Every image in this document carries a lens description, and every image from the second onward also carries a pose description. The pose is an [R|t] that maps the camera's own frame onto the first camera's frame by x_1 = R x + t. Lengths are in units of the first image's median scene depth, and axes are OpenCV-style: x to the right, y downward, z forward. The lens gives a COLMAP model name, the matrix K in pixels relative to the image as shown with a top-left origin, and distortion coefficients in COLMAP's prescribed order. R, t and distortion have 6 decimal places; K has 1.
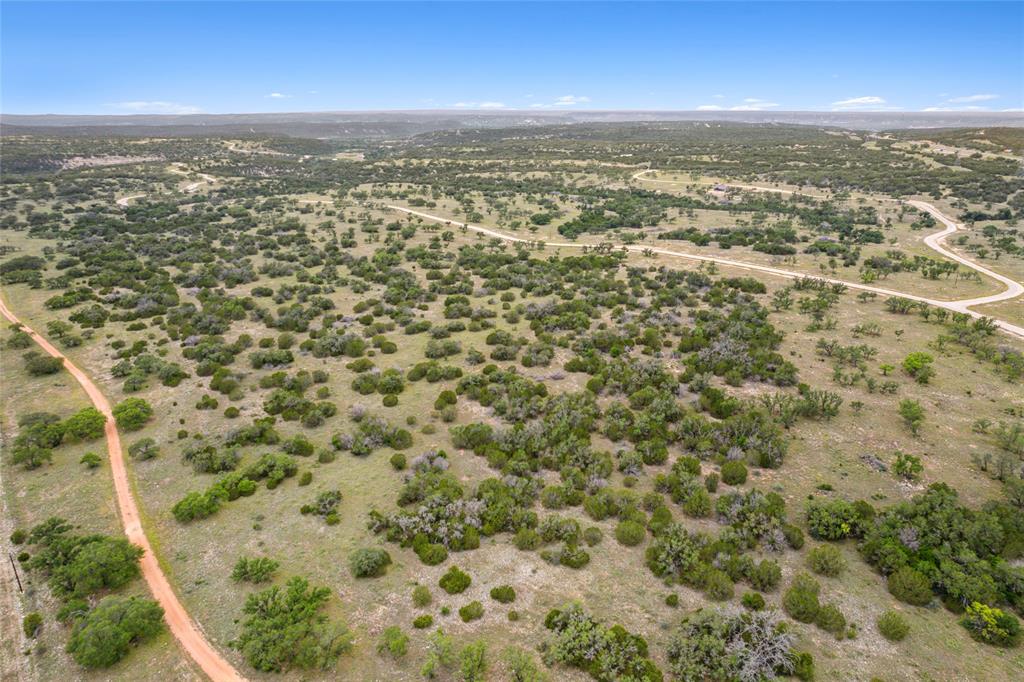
lens RADIAL K [[663.1, 0, 512.8], [0, 663.1, 354.3], [0, 0, 1]] dist [-0.079574, 0.073423]
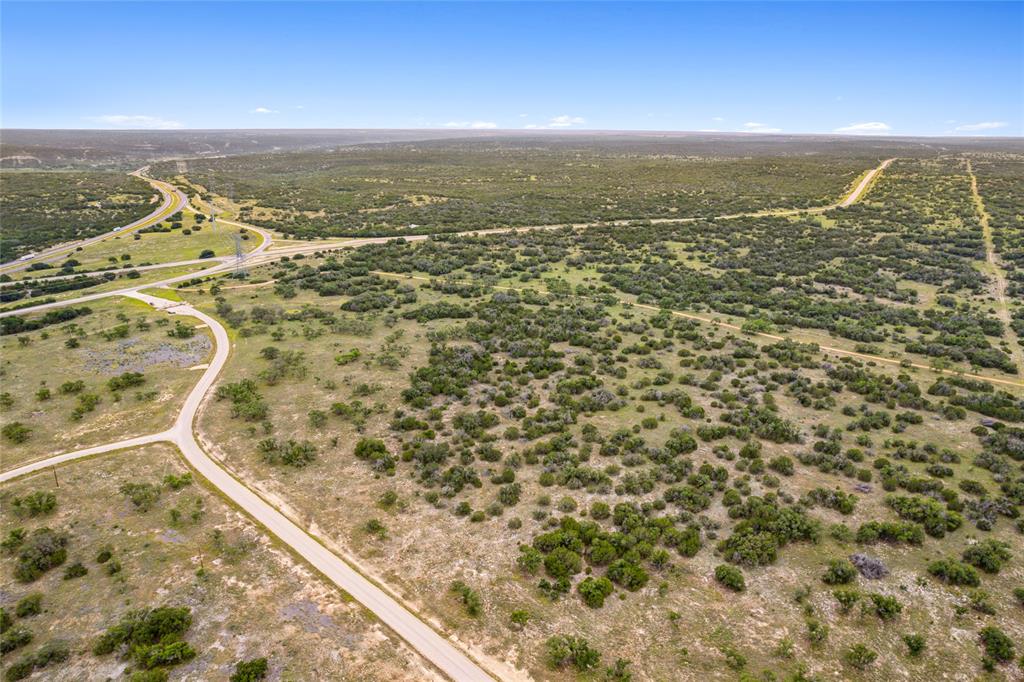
lens RADIAL K [[683.2, 0, 512.0], [0, 683.2, 341.0], [0, 0, 1]] dist [-0.078974, 0.070282]
pose [[-0.992296, 0.033439, -0.119293, 0.386982], [-0.048267, 0.782466, 0.620820, -0.996777], [0.114103, 0.621795, -0.774823, 2.145346]]
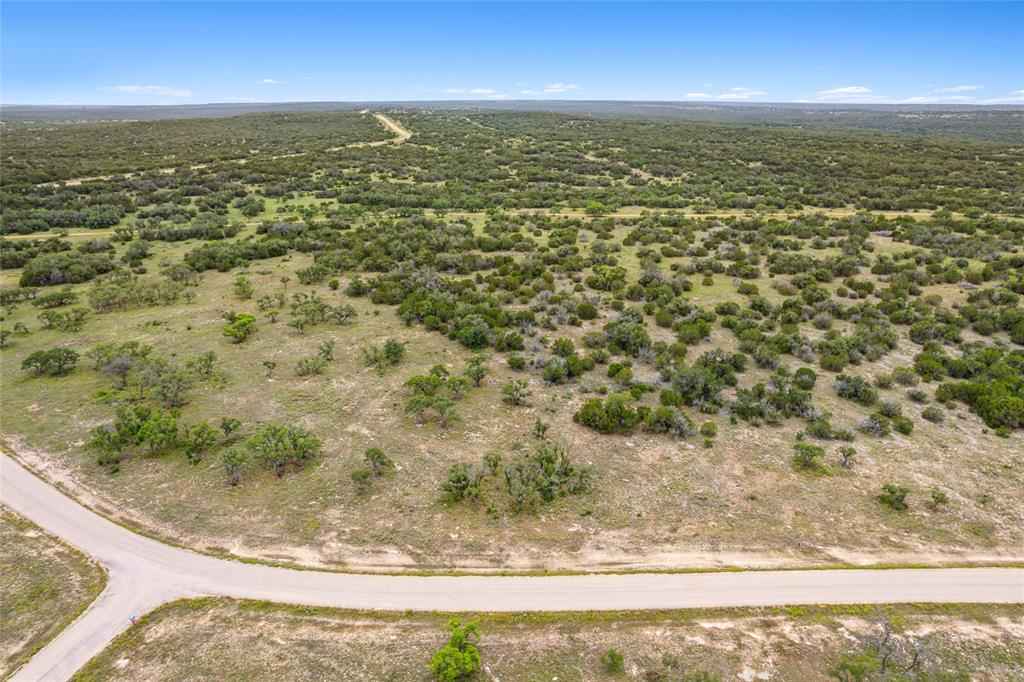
lens RADIAL K [[671.5, 0, 512.7], [0, 671.5, 354.8], [0, 0, 1]] dist [-0.081415, 0.073651]
pose [[-0.618405, 0.282836, -0.733198, 0.962406], [-0.280165, 0.792337, 0.541950, -0.475395], [0.734223, 0.540560, -0.410745, 1.499751]]
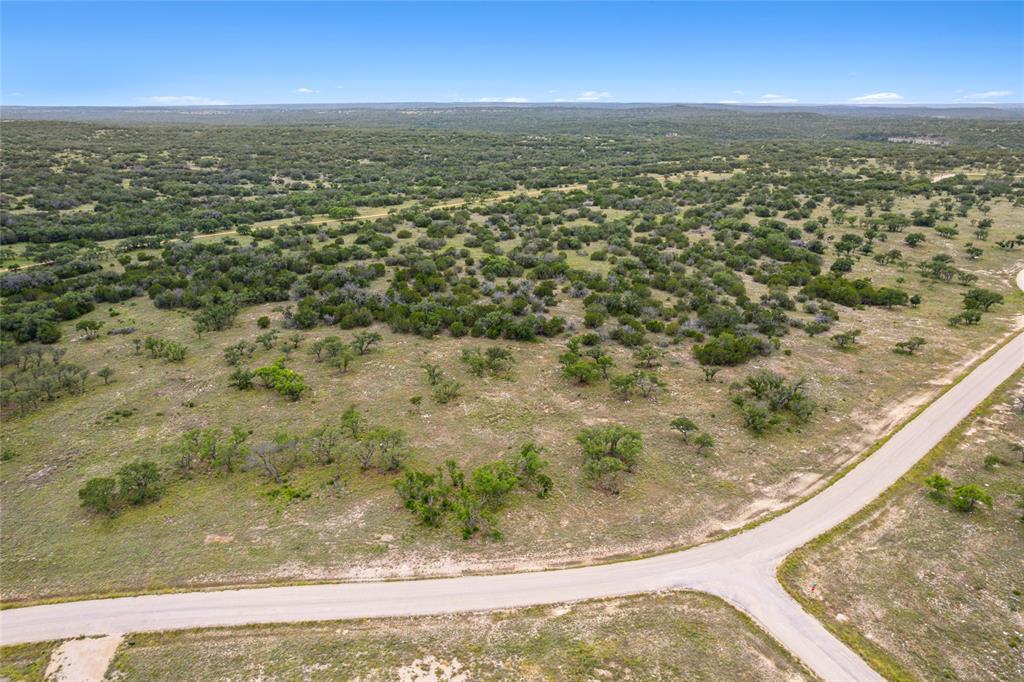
lens RADIAL K [[669.4, 0, 513.1], [0, 669.4, 351.4], [0, 0, 1]] dist [-0.085494, 0.081169]
pose [[0.031236, 0.355056, -0.934323, 1.166895], [-0.353013, 0.878455, 0.322023, -0.294791], [0.935097, 0.319769, 0.152779, 1.024932]]
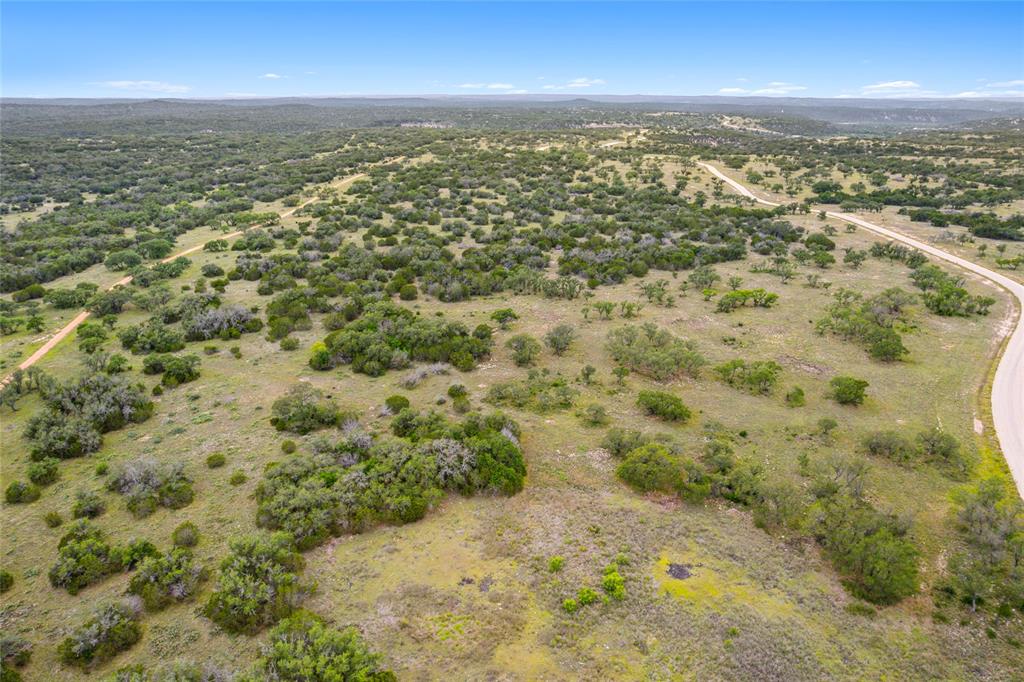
lens RADIAL K [[683.2, 0, 512.0], [0, 683.2, 341.0], [0, 0, 1]] dist [-0.078974, 0.070282]
pose [[0.713334, 0.241862, -0.657767, 0.948505], [-0.249583, 0.964698, 0.084053, 0.072197], [0.654876, 0.104209, 0.748517, 0.063437]]
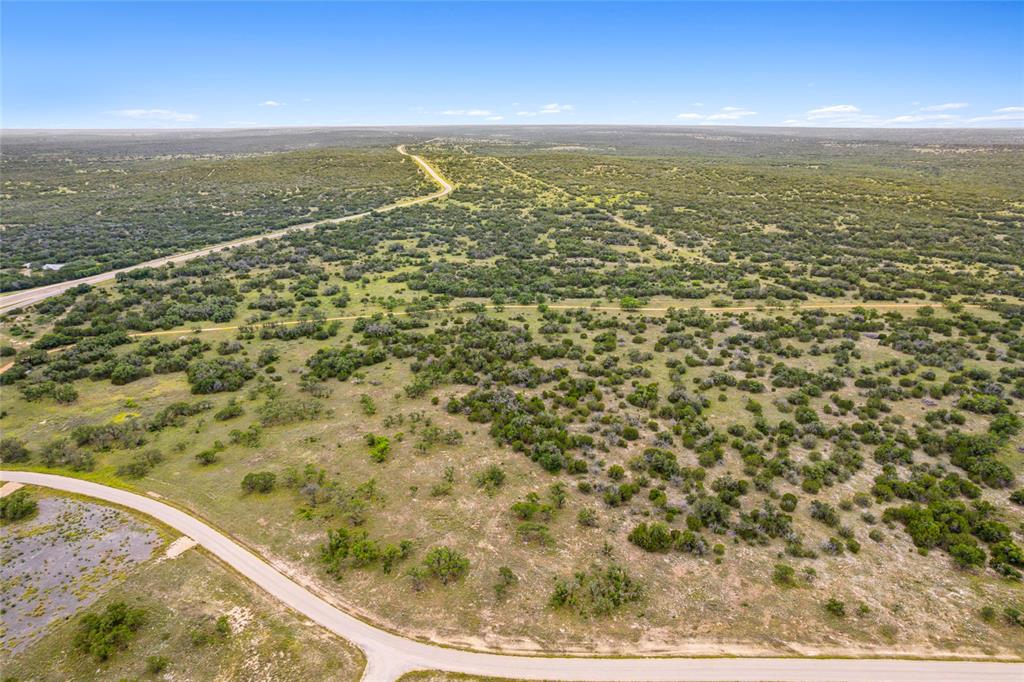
lens RADIAL K [[658.7, 0, 513.3], [0, 658.7, 352.2], [0, 0, 1]] dist [-0.081767, 0.075026]
pose [[-0.644931, 0.257112, -0.719693, 1.165668], [-0.270873, 0.803672, 0.529849, -0.737991], [0.714627, 0.536661, -0.448668, 1.473336]]
